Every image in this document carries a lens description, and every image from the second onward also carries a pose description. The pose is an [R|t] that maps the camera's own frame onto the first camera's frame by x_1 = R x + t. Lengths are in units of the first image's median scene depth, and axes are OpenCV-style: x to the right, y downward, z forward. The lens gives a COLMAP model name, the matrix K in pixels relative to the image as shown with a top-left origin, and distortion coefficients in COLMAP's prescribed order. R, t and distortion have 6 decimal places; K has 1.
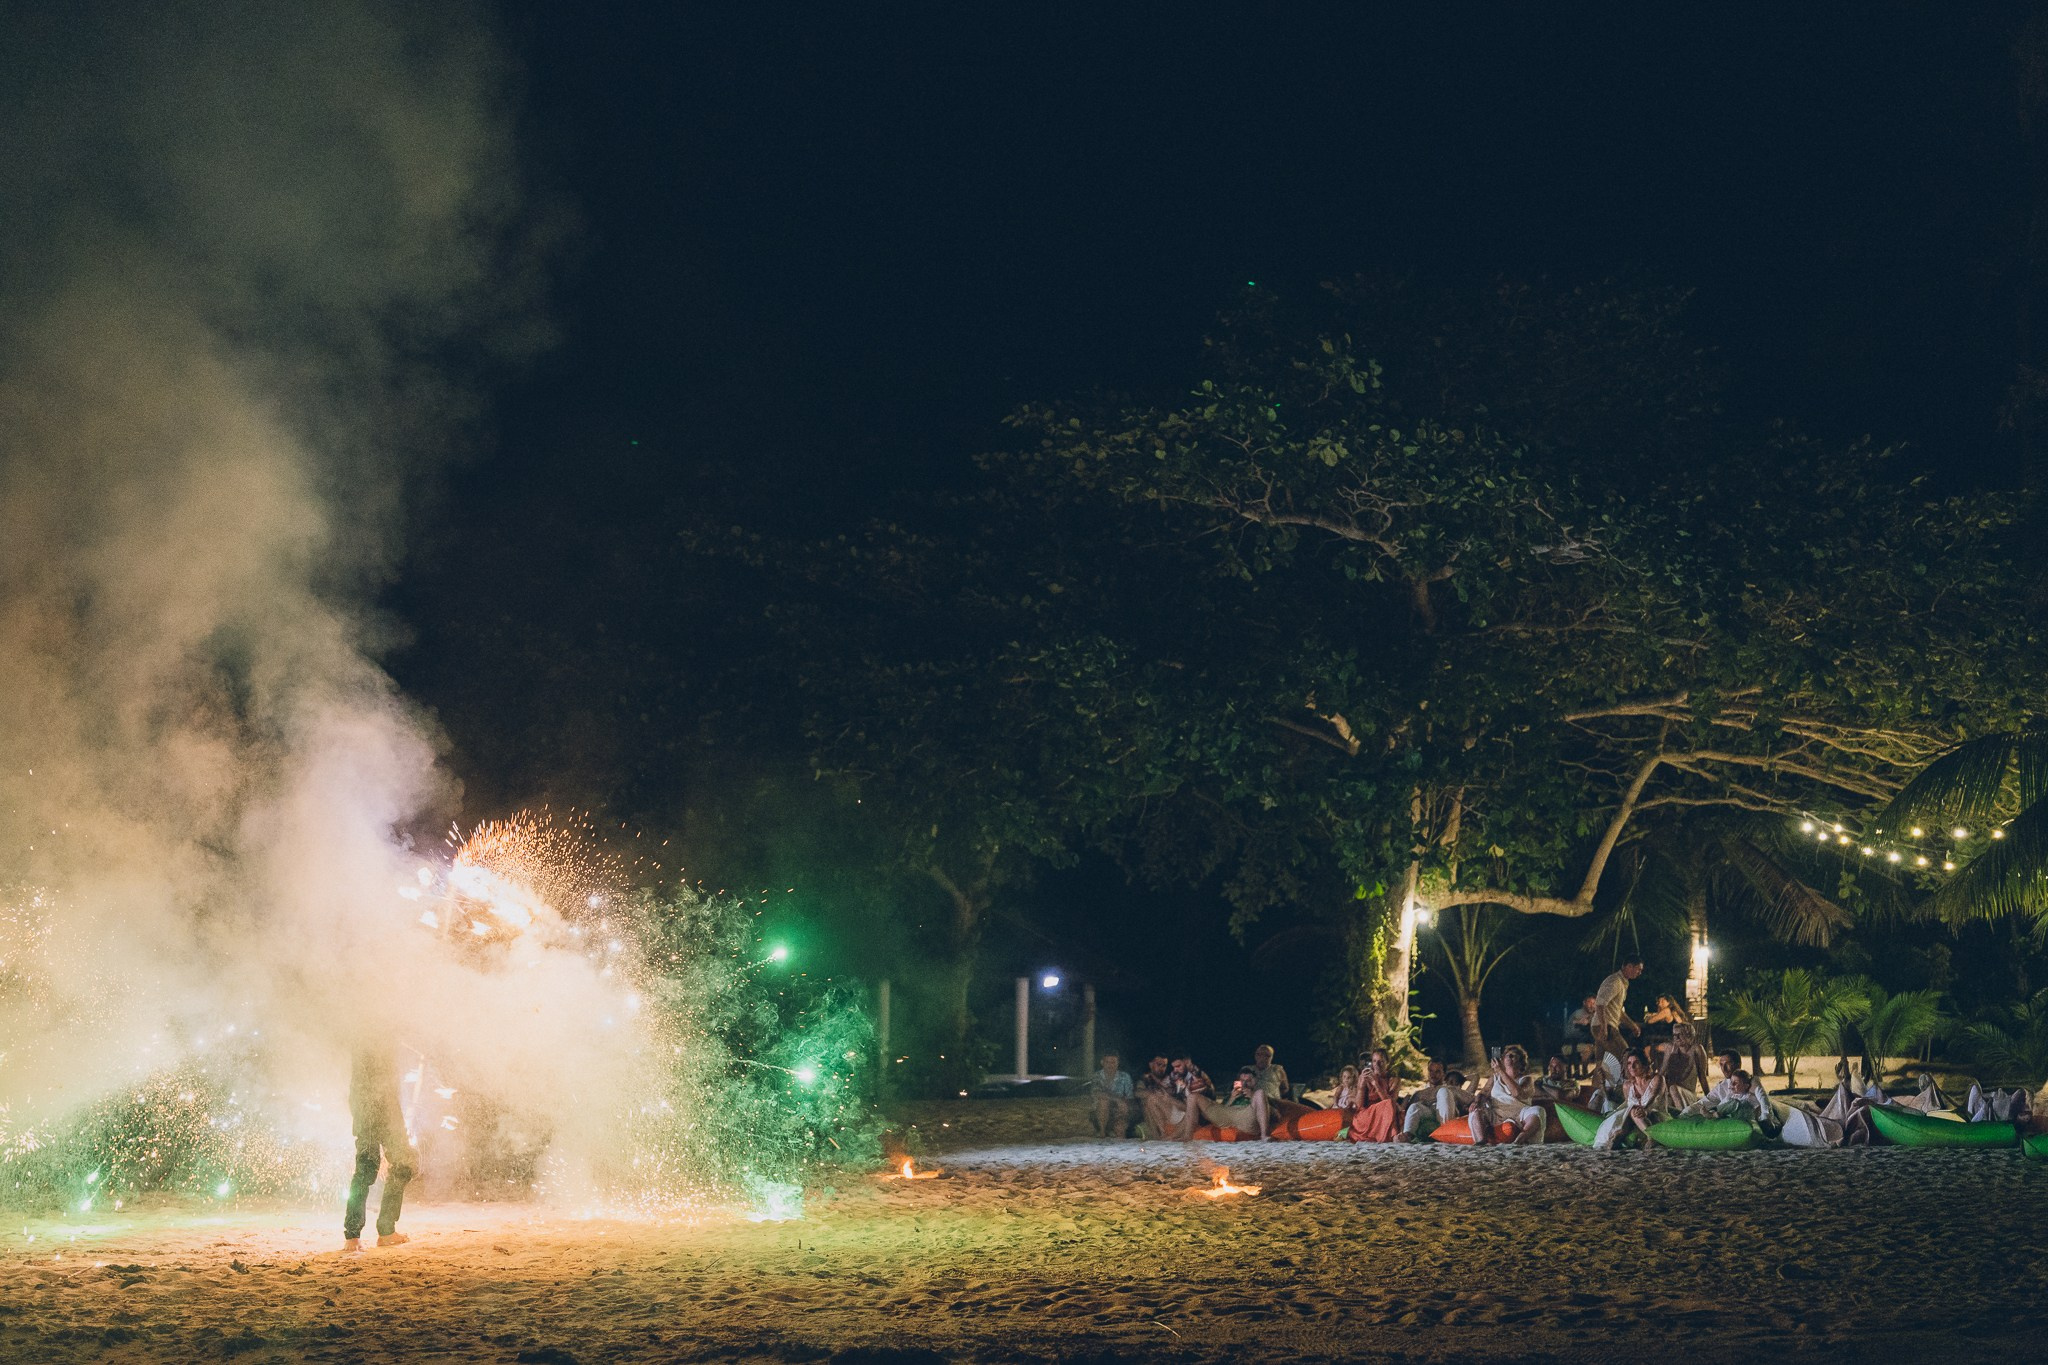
lens RADIAL K [[2933.5, 0, 1024.0], [0, 2933.5, 682.5], [0, 0, 1]] dist [0.033622, -0.021131]
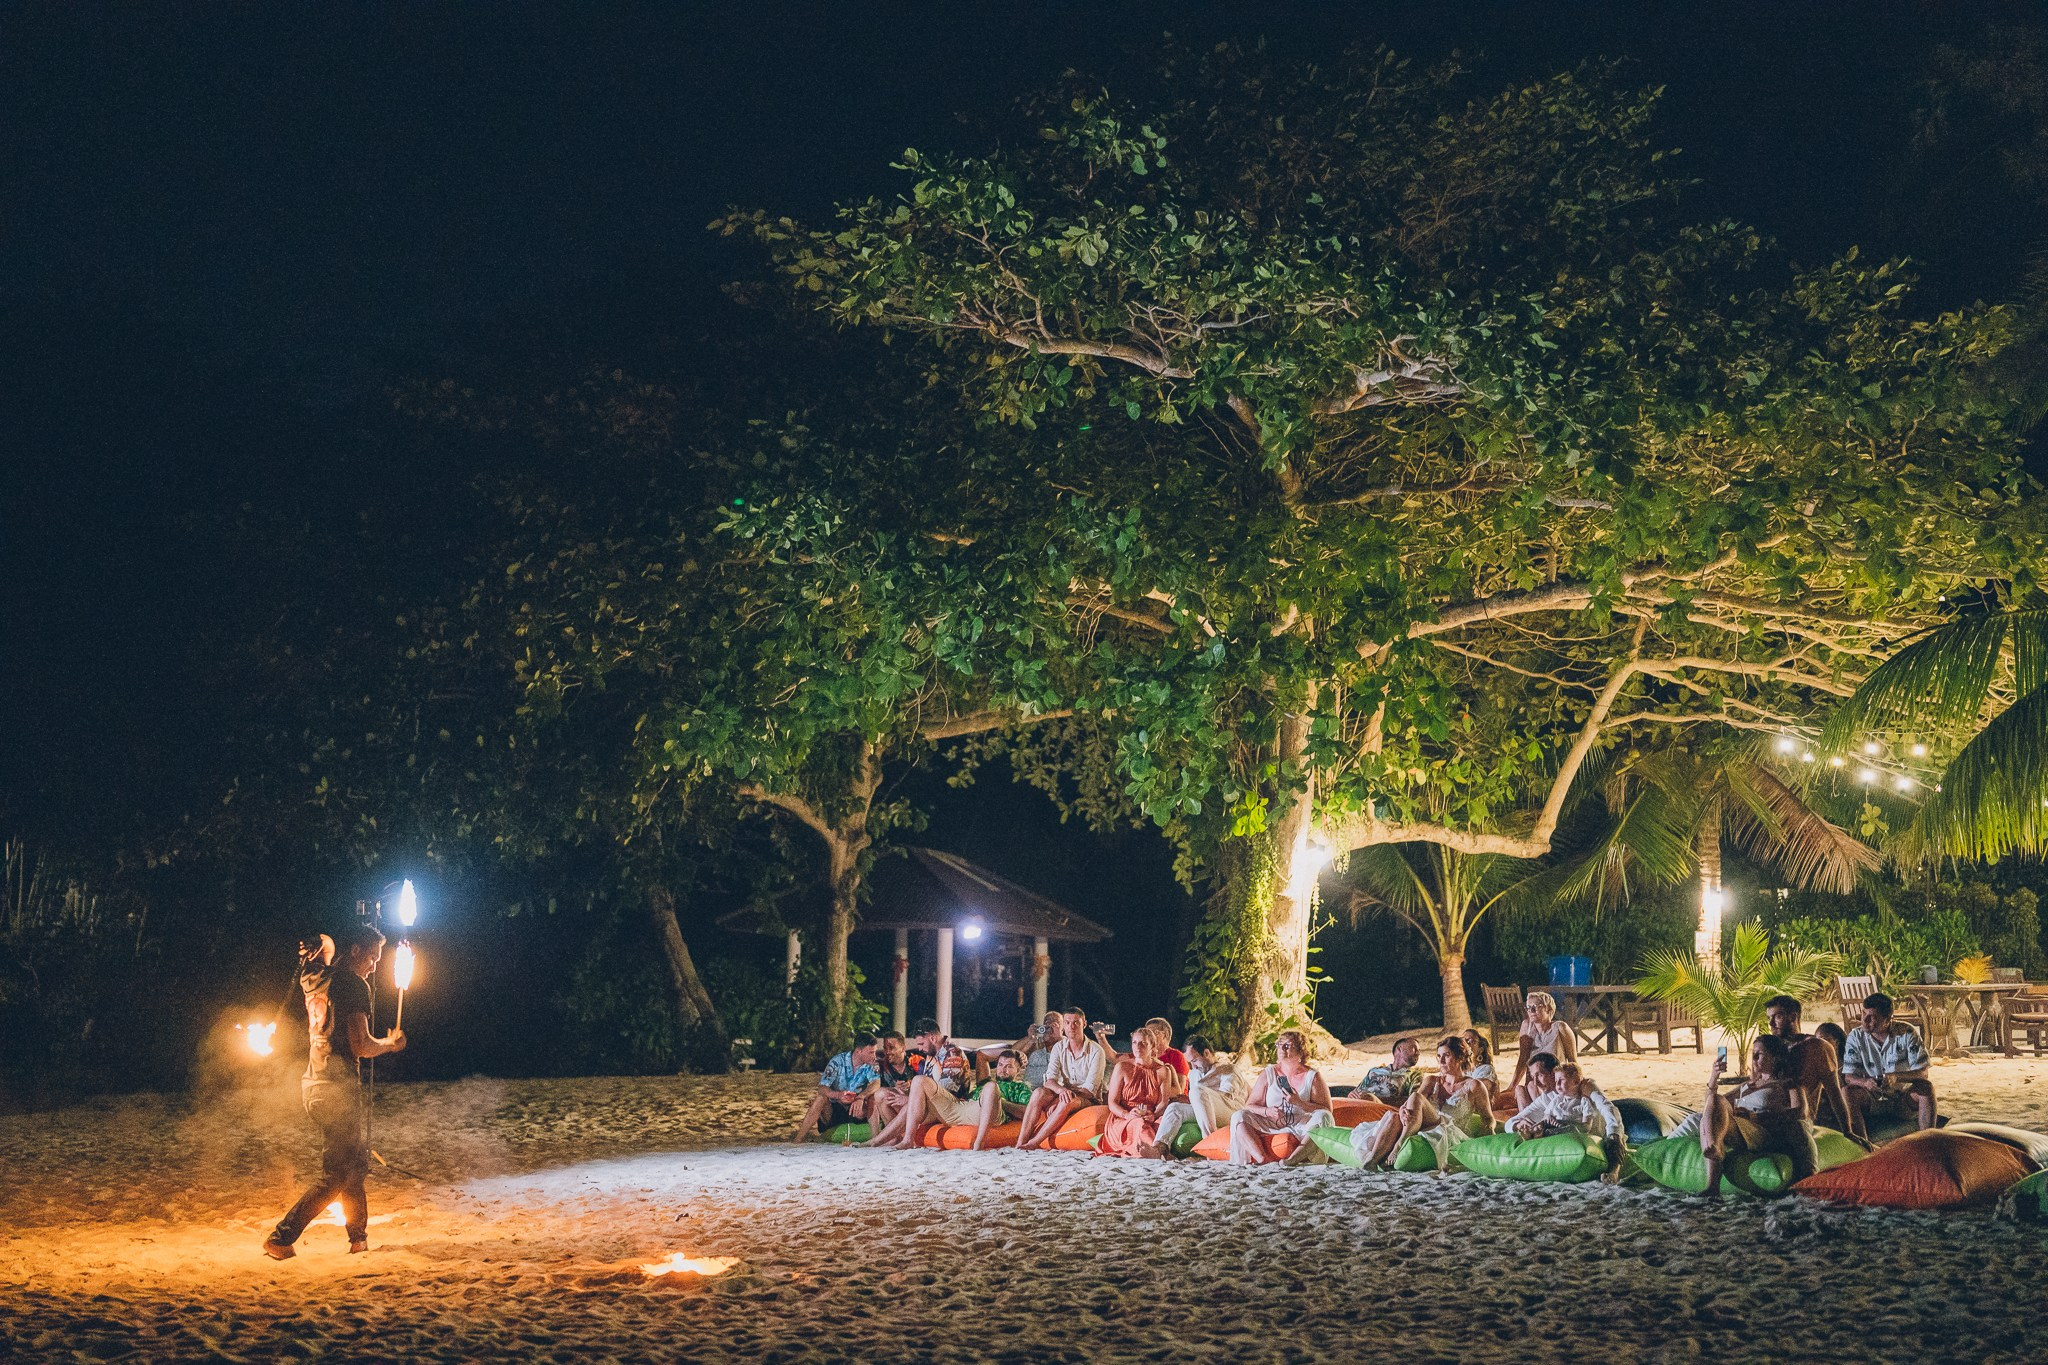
lens RADIAL K [[2857.0, 0, 1024.0], [0, 2857.0, 682.5], [0, 0, 1]] dist [-0.001459, 0.071678]
pose [[0.997806, -0.004188, -0.066078, 0.105916], [0.005321, 0.999842, 0.016984, 0.016970], [0.065996, -0.017299, 0.997670, 0.201021]]
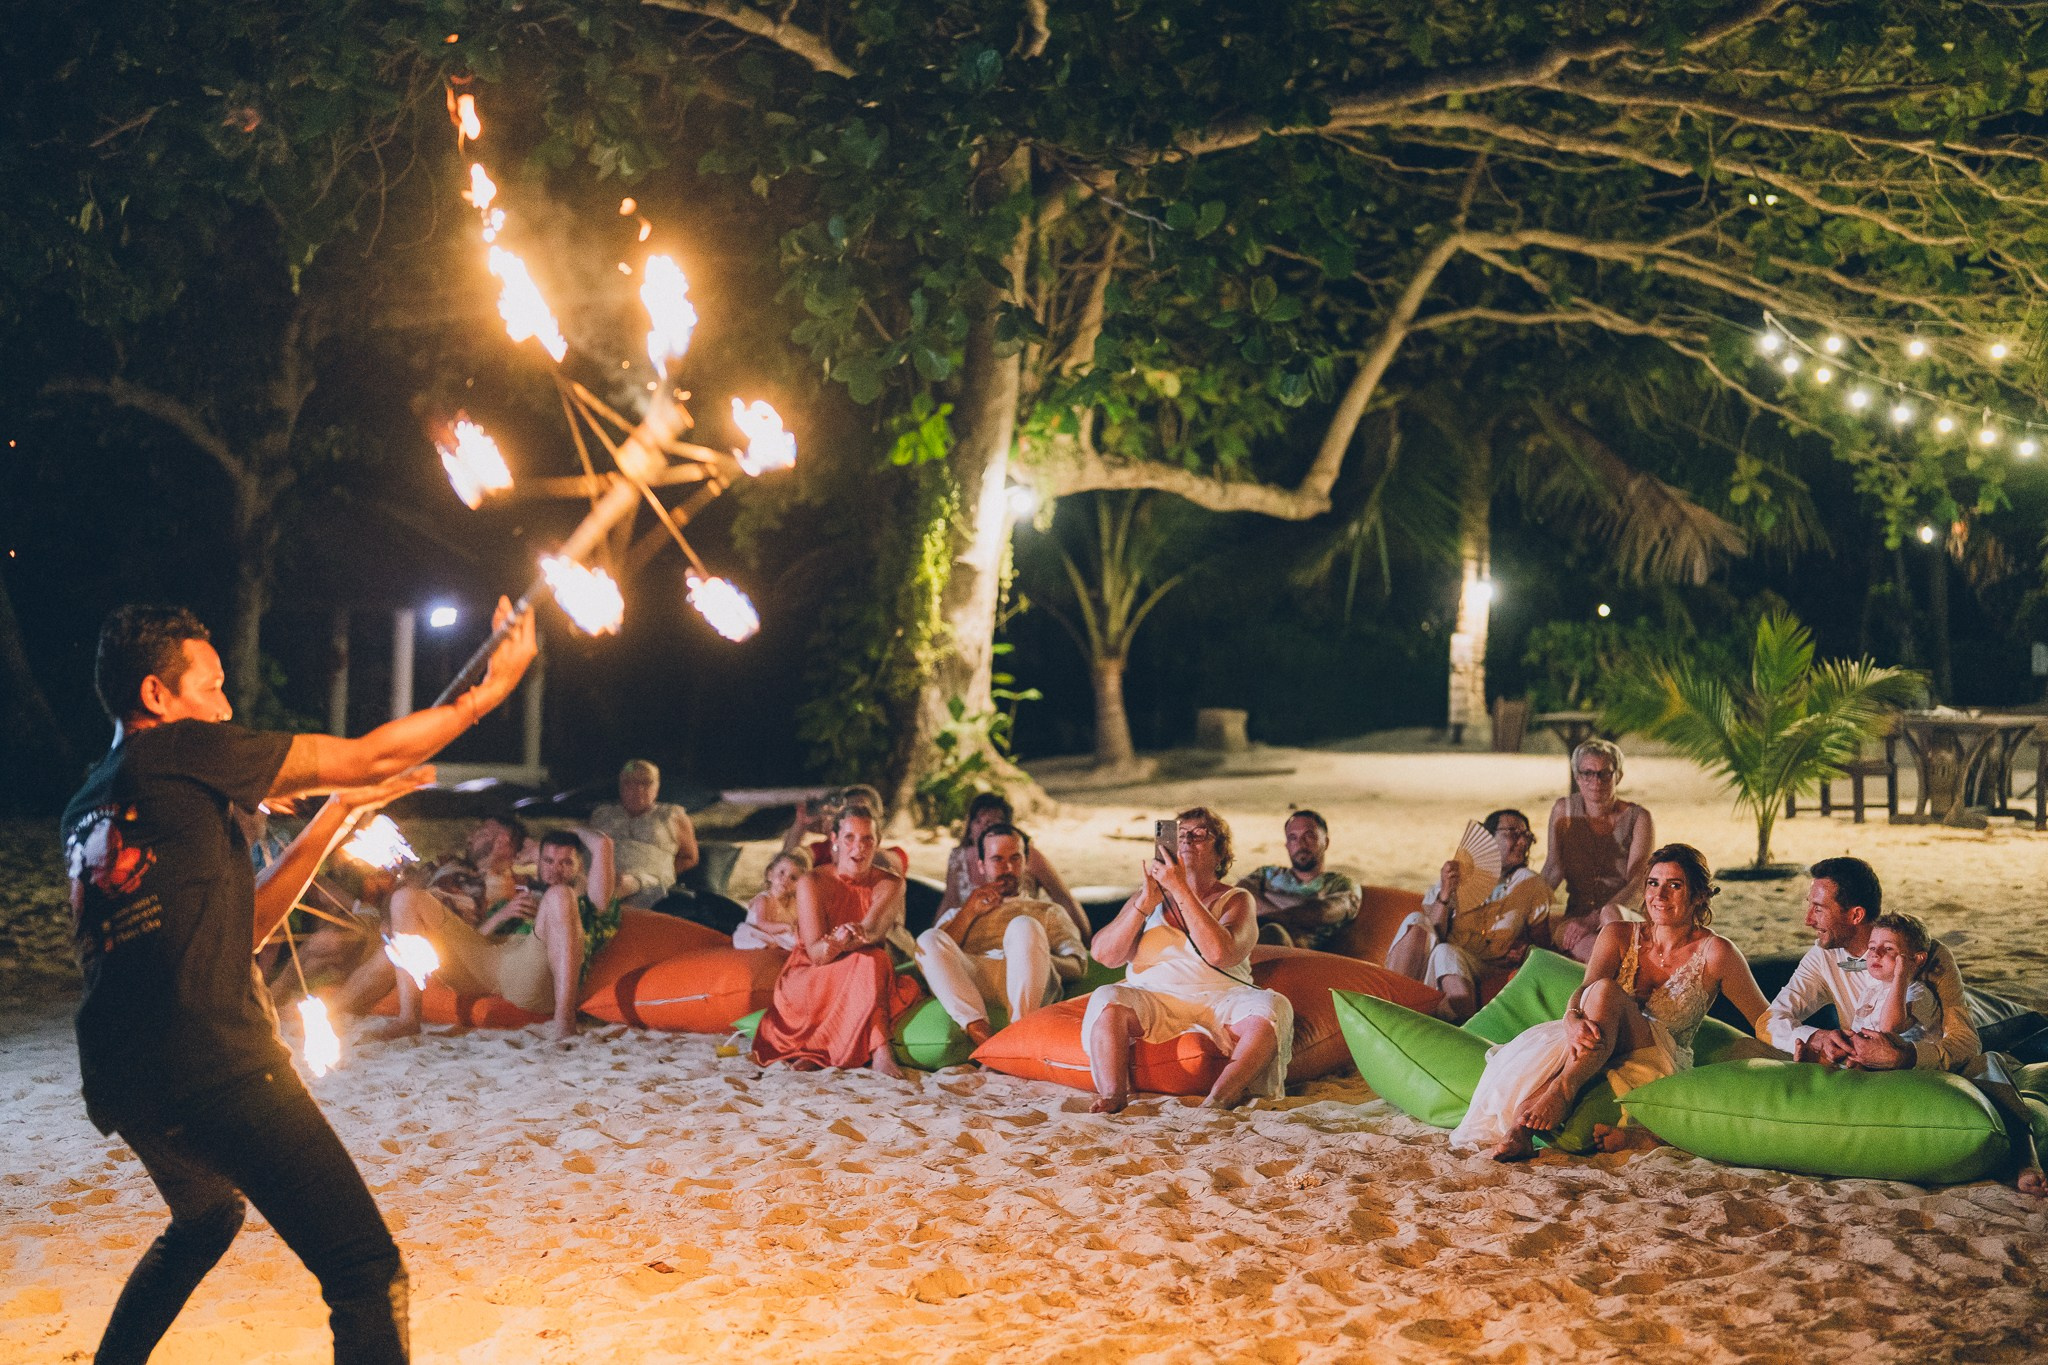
lens RADIAL K [[2958.1, 0, 1029.8], [0, 2958.1, 659.5], [0, 0, 1]] dist [0.017491, -0.039068]
pose [[0.992449, 0.020016, 0.121017, 0.074127], [-0.033463, 0.993354, 0.110129, 0.049277], [-0.118009, -0.113347, 0.986522, 0.479057]]
